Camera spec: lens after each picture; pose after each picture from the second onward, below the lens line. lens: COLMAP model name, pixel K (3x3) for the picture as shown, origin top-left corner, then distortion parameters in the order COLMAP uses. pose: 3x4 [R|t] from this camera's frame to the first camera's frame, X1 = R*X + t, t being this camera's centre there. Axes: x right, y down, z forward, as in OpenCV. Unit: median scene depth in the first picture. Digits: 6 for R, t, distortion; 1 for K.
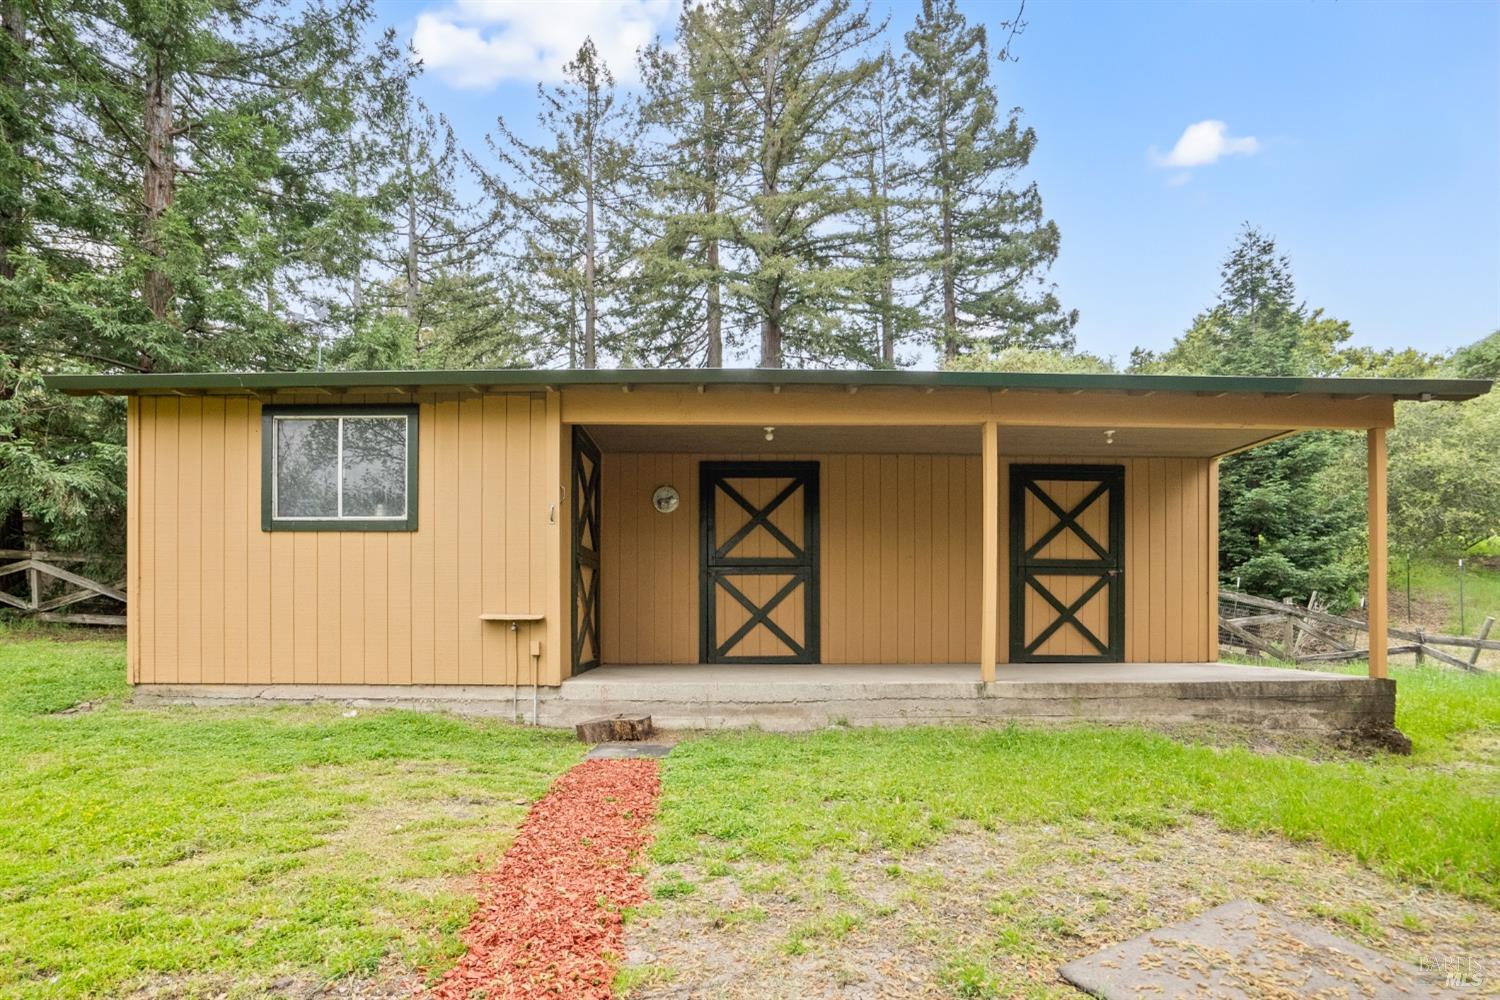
lens RADIAL K [[715.5, 0, 750.3], [0, 715.5, 609.4], [0, 0, 1]] dist [-0.031689, -0.000004]
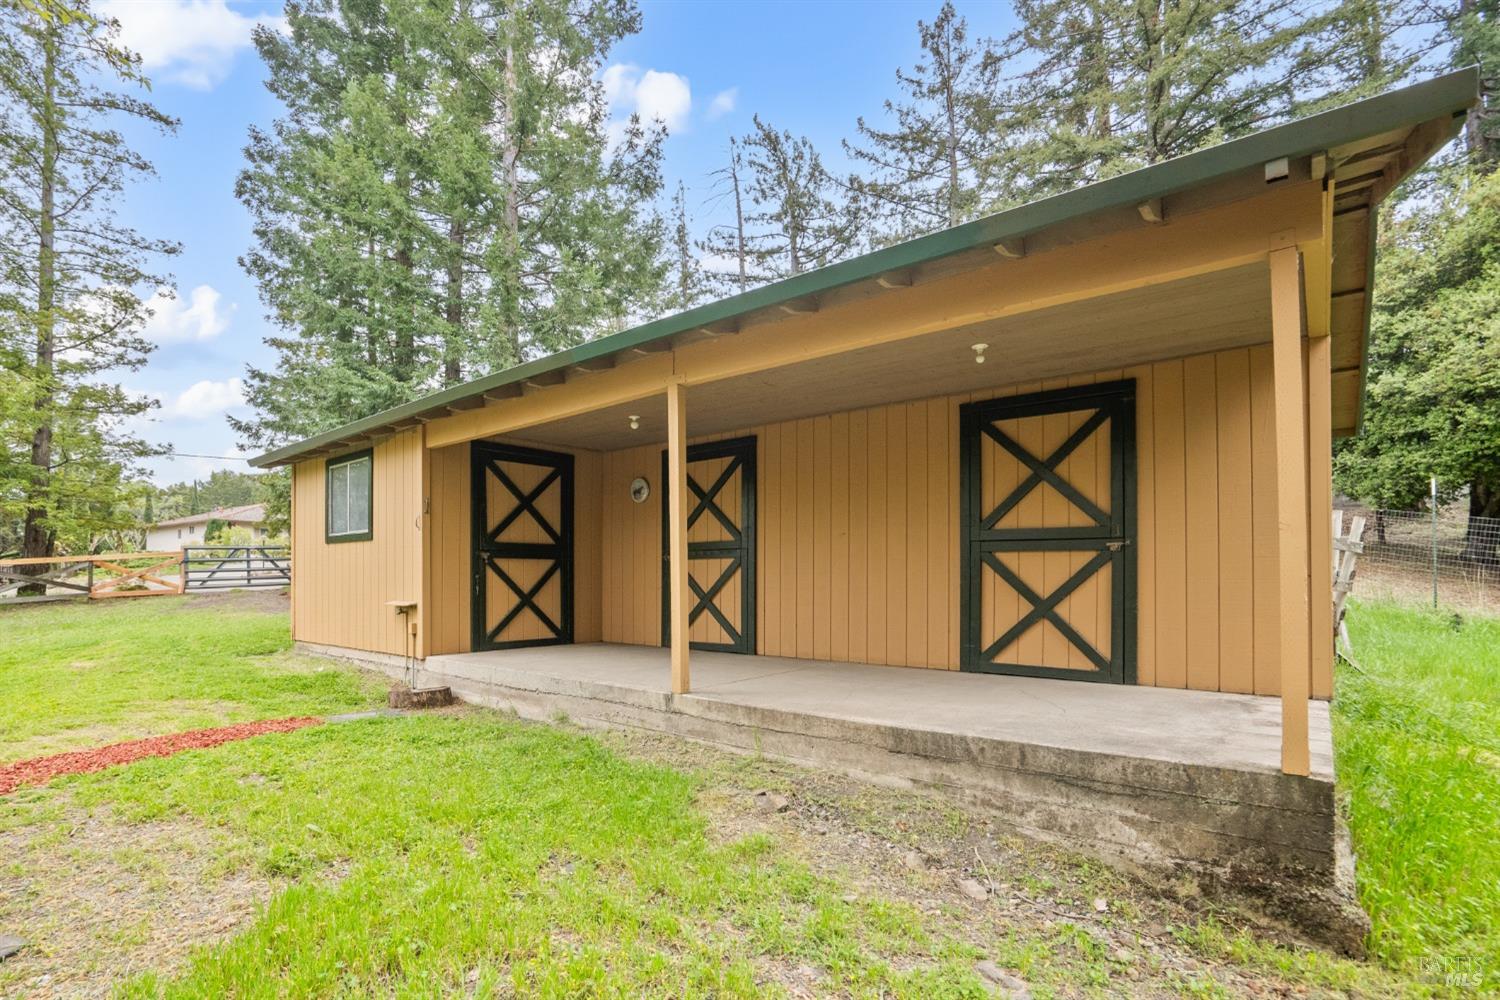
lens RADIAL K [[717.6, 0, 750.6], [0, 717.6, 560.6], [0, 0, 1]] dist [-0.060827, 0.000204]
pose [[0.759431, -0.014061, -0.650435, 0.781951], [0.005310, 0.999867, -0.015415, -0.034626], [0.650566, 0.008252, 0.759405, 0.337582]]
